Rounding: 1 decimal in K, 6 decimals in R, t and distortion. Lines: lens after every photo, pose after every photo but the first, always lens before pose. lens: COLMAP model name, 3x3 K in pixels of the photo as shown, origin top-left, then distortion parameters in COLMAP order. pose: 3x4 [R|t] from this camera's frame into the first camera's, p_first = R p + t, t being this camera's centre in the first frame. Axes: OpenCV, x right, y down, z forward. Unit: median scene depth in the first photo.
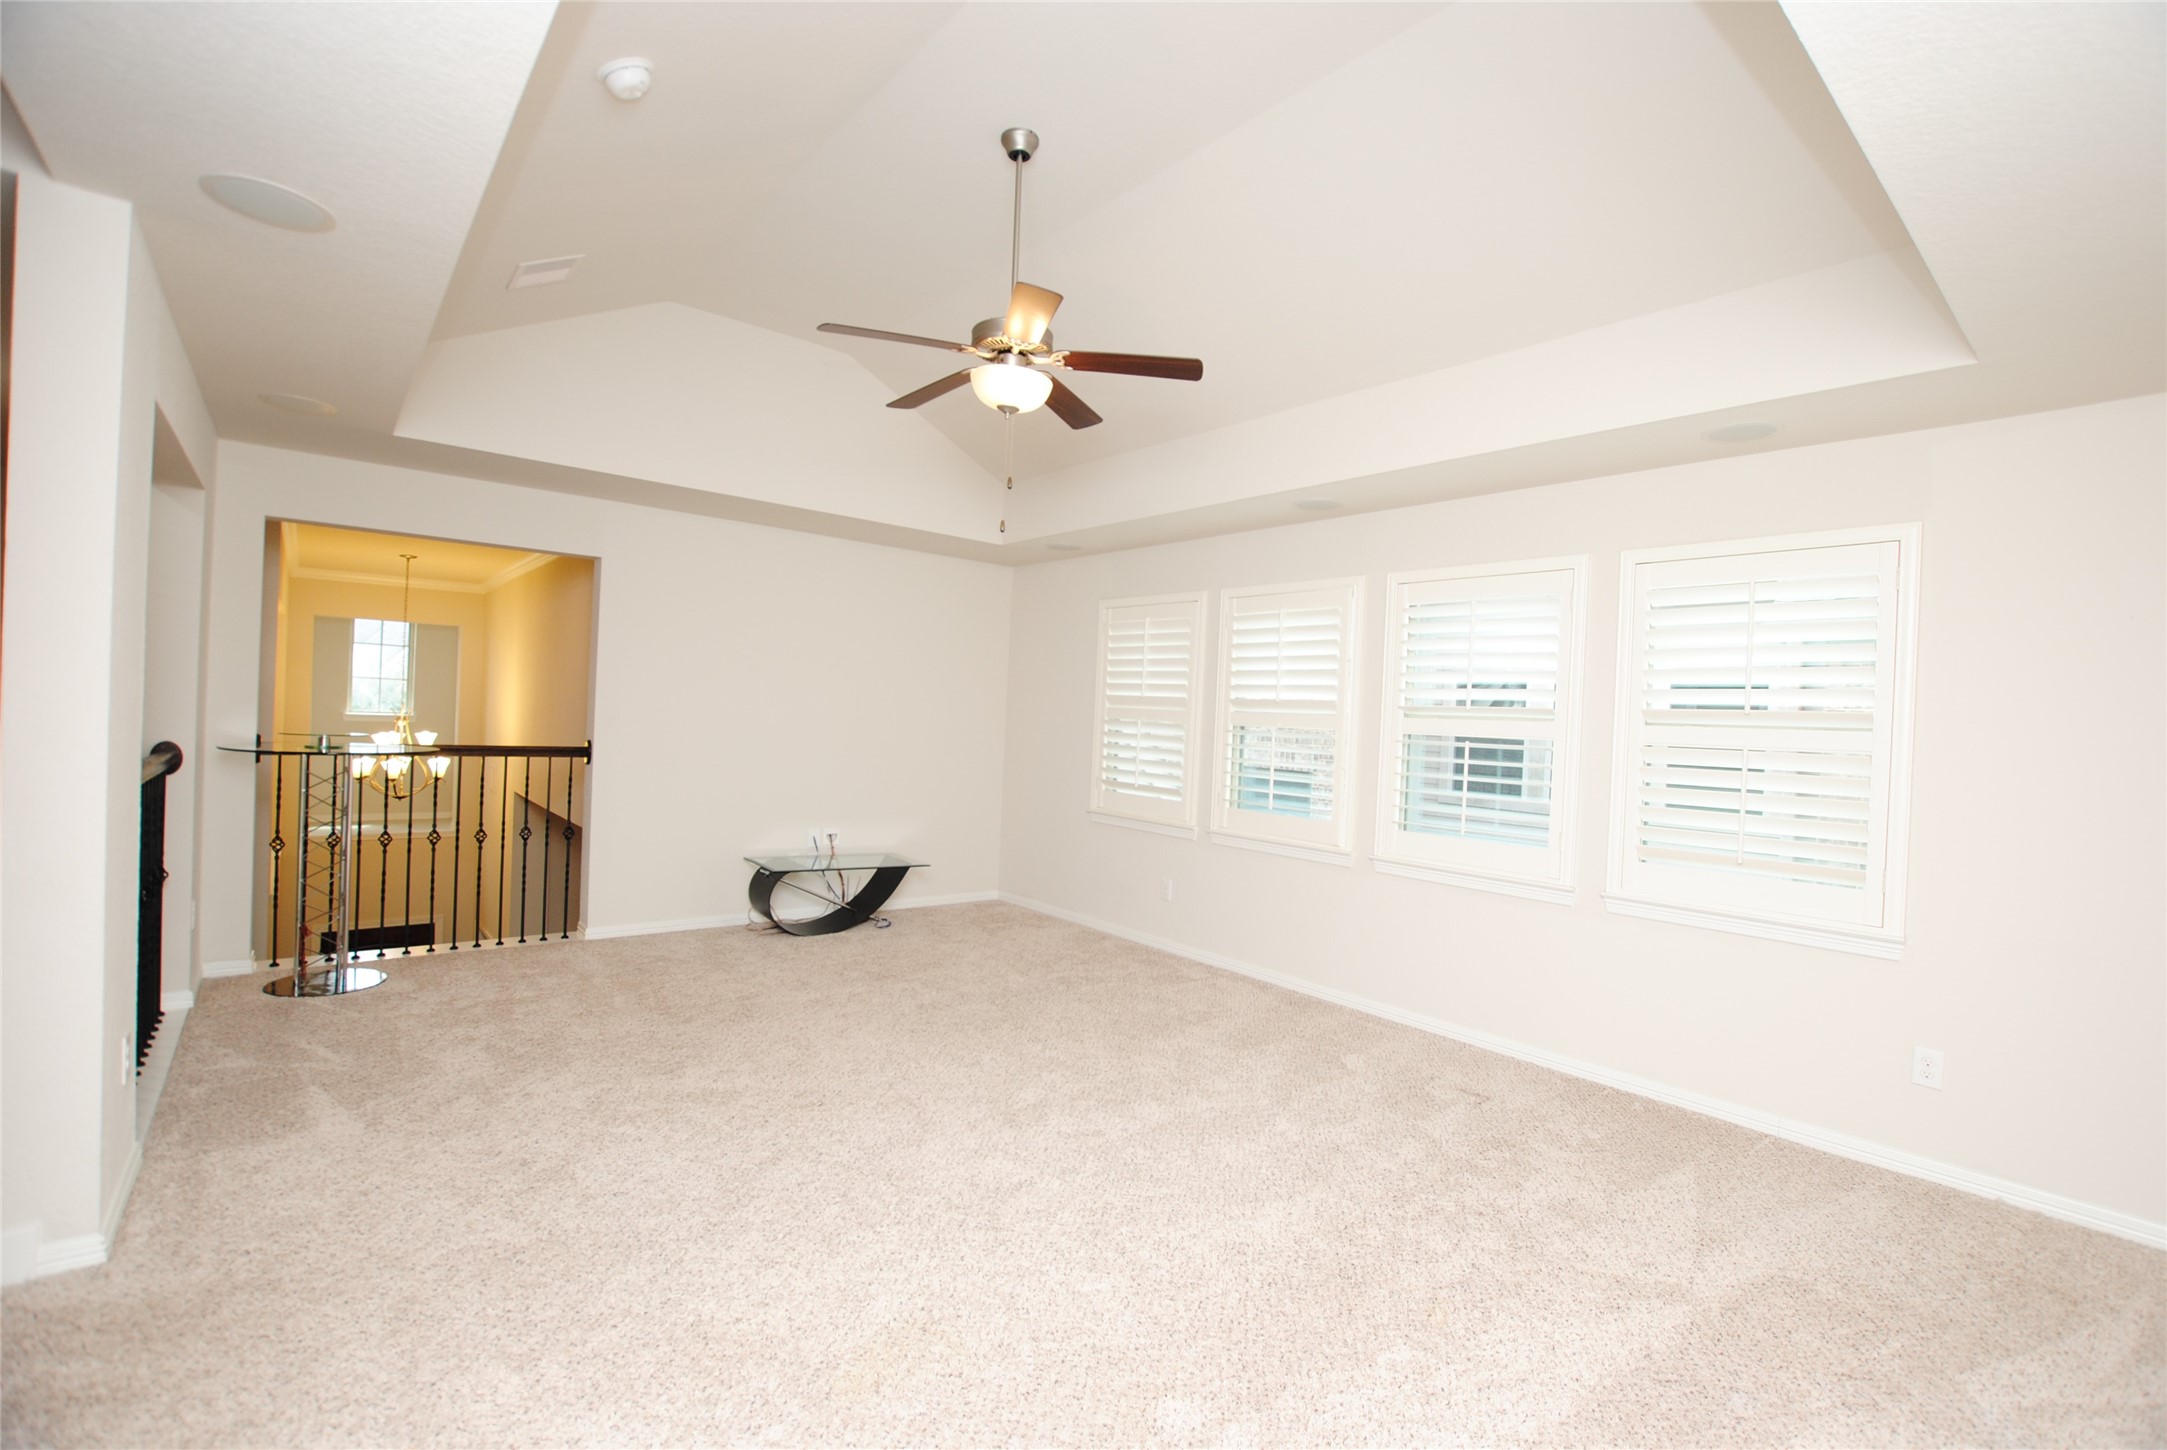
lens RADIAL K [[955.5, 0, 1102.9], [0, 955.5, 732.8], [0, 0, 1]] dist [-0.034787, 0.005766]
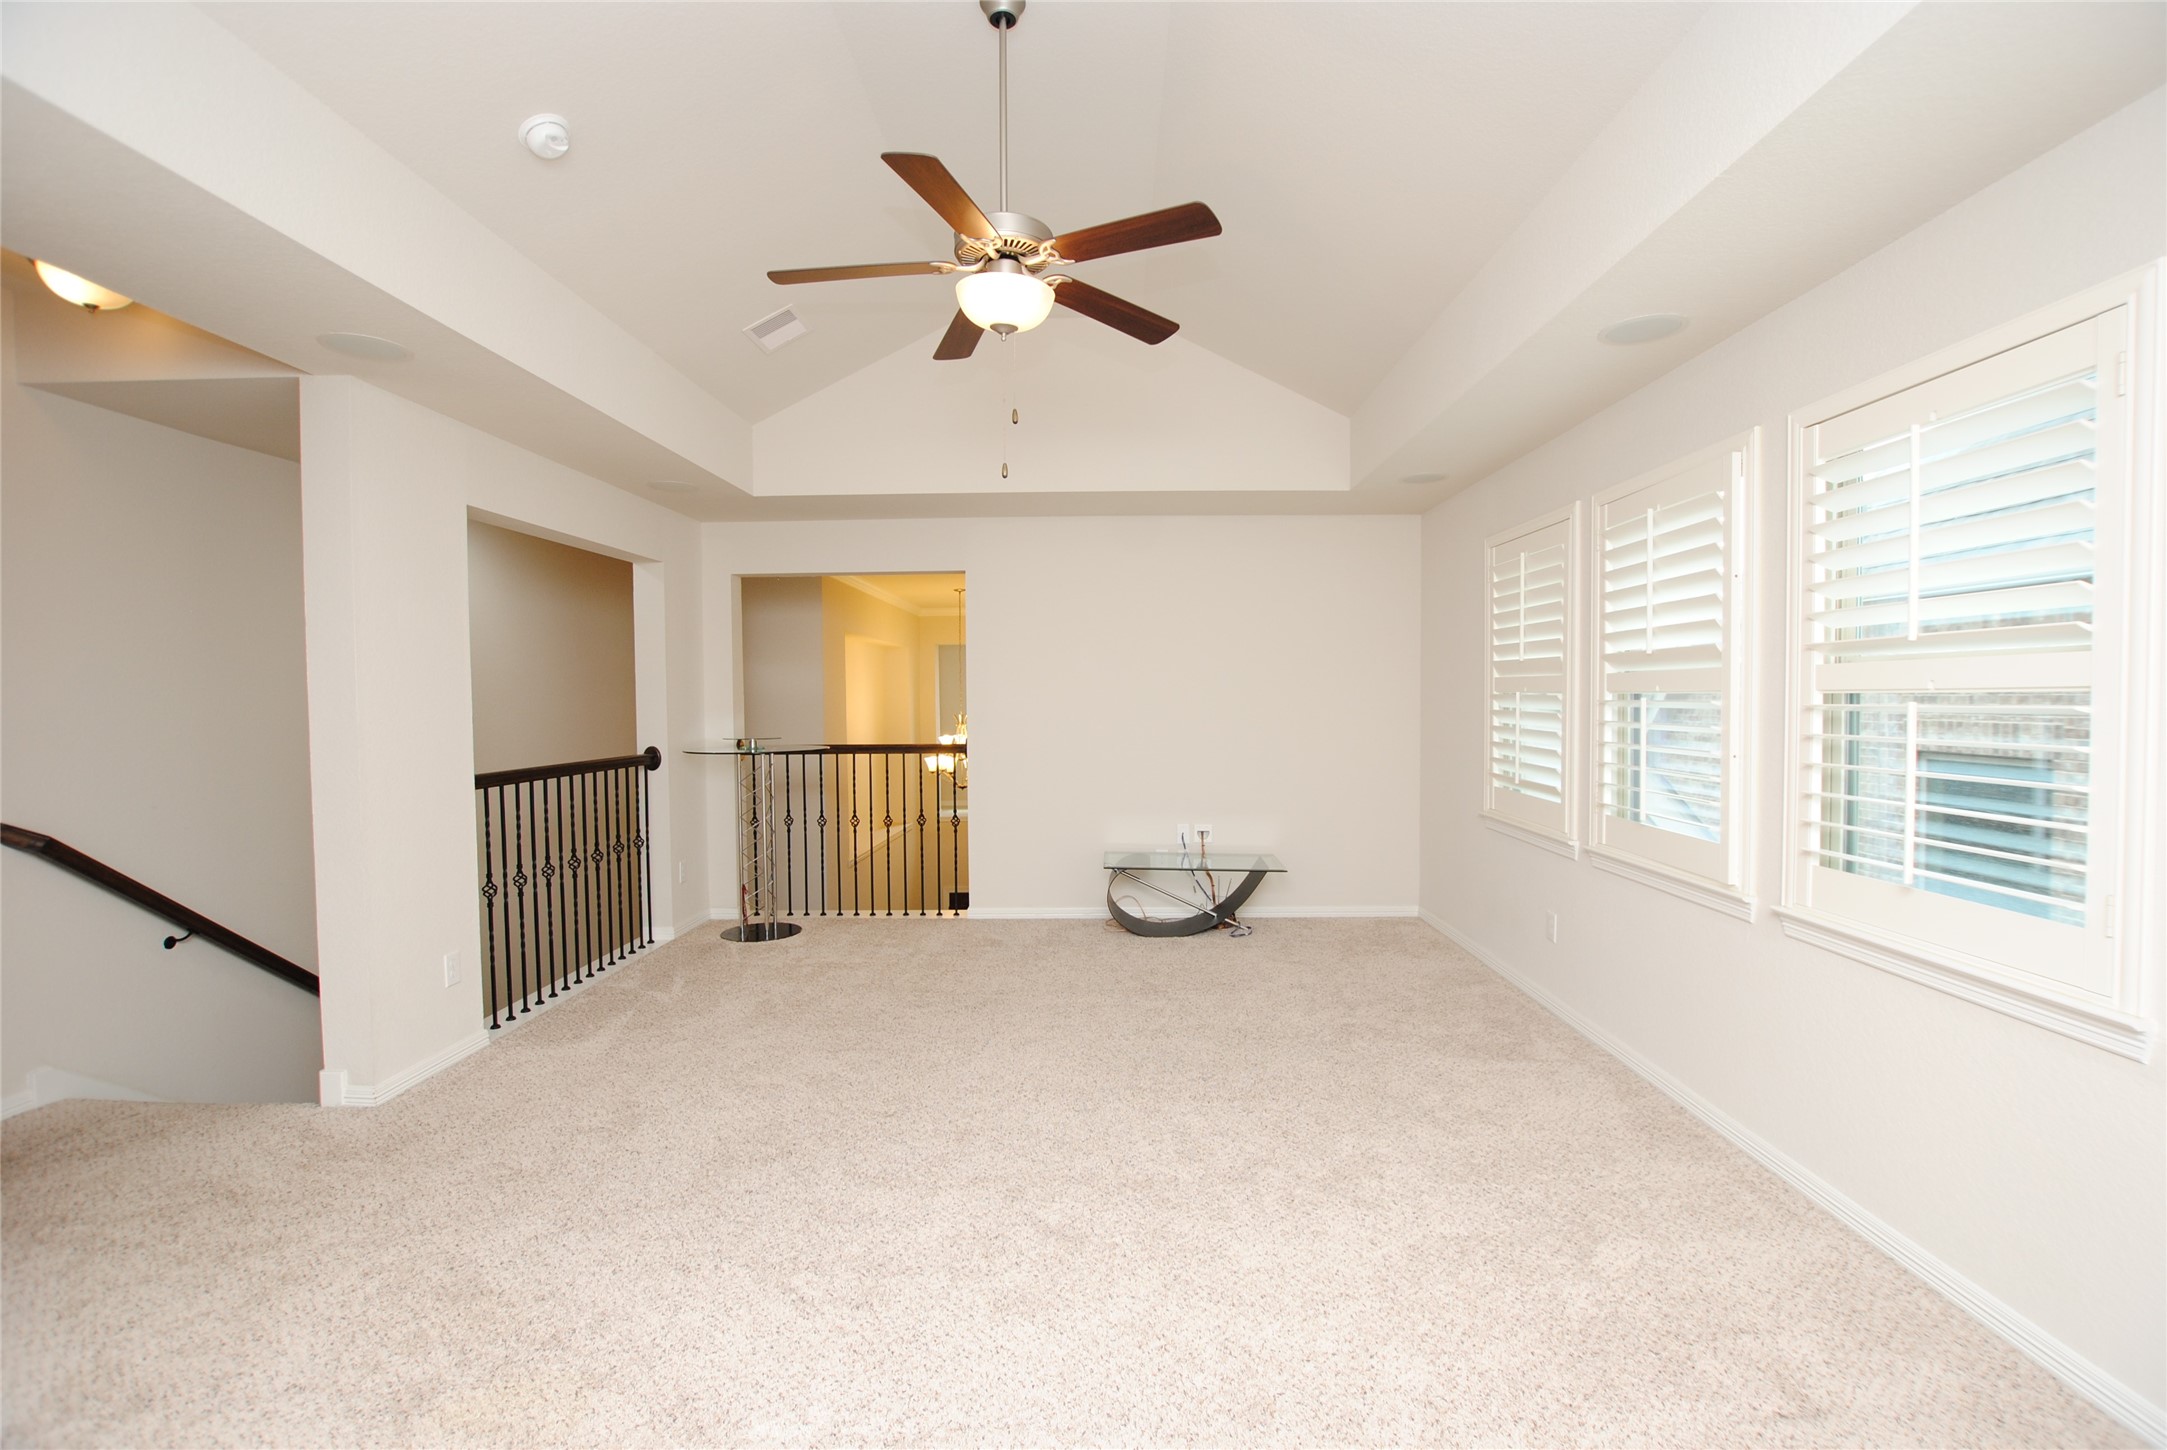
lens RADIAL K [[955.5, 0, 1098.6], [0, 955.5, 725.7], [0, 0, 1]] dist [-0.034787, 0.005766]
pose [[0.753613, -0.031085, -0.656583, 0.337763], [0.031660, 0.999438, -0.010978, 0.012123], [0.656556, -0.012514, 0.754174, 0.288205]]
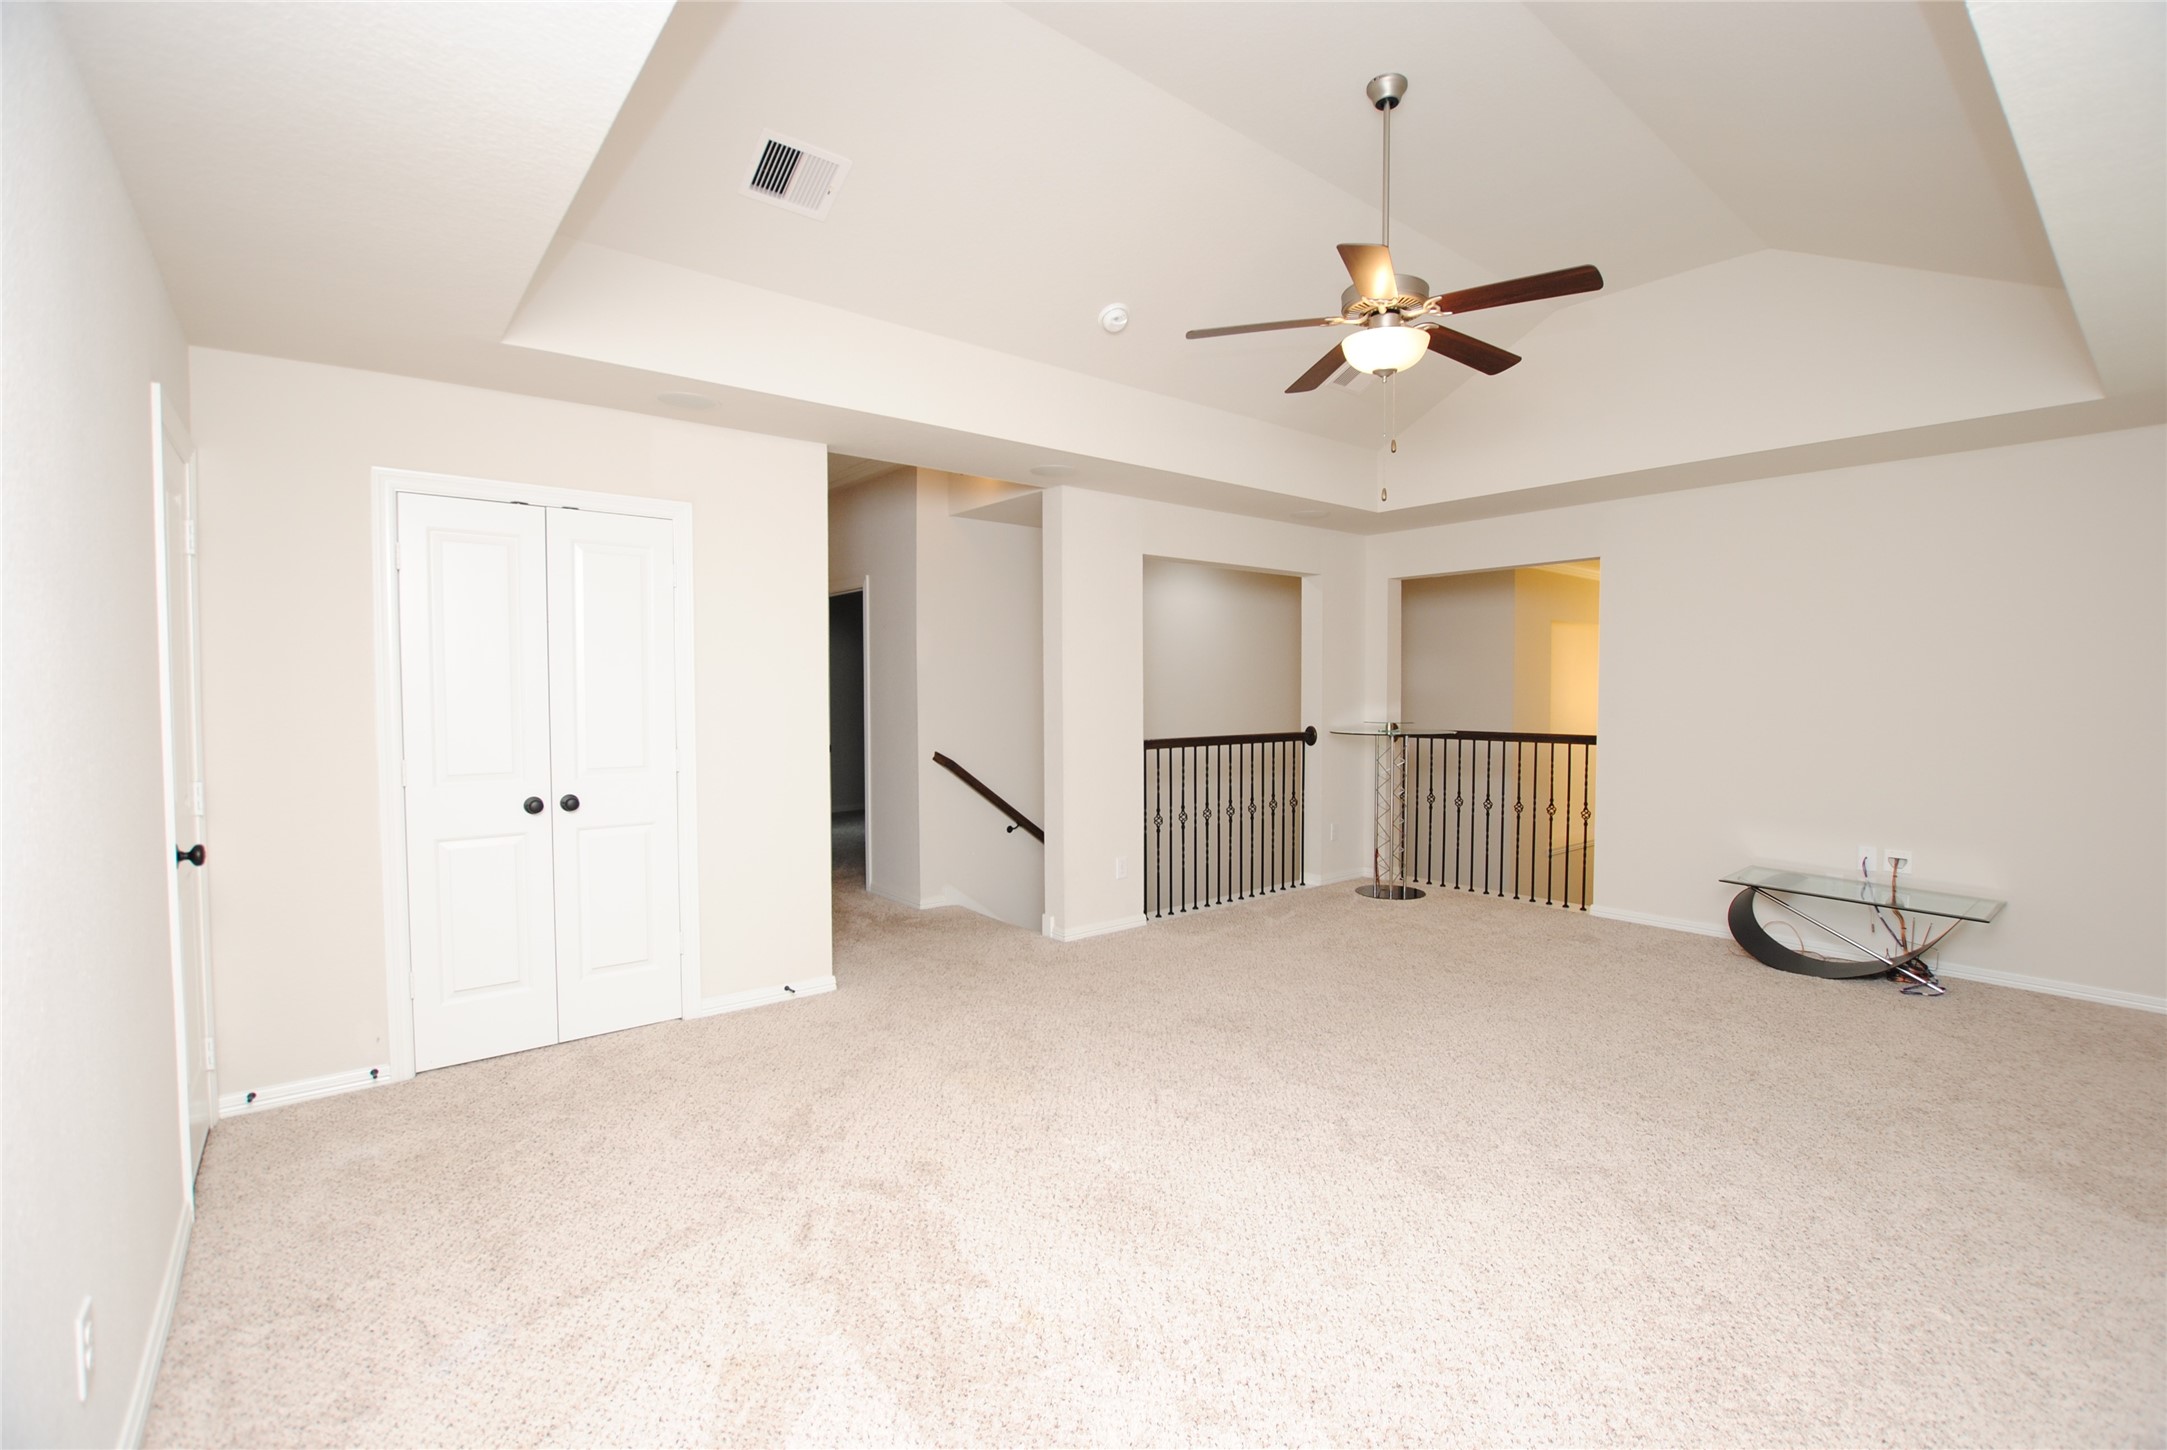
lens RADIAL K [[955.5, 0, 1096.8], [0, 955.5, 725.1], [0, 0, 1]] dist [-0.034787, 0.005766]
pose [[-0.009927, -0.005285, -0.999937, 0.589719], [-0.012908, 0.999903, -0.005157, 0.017606], [0.999867, 0.012856, -0.009994, 0.490242]]
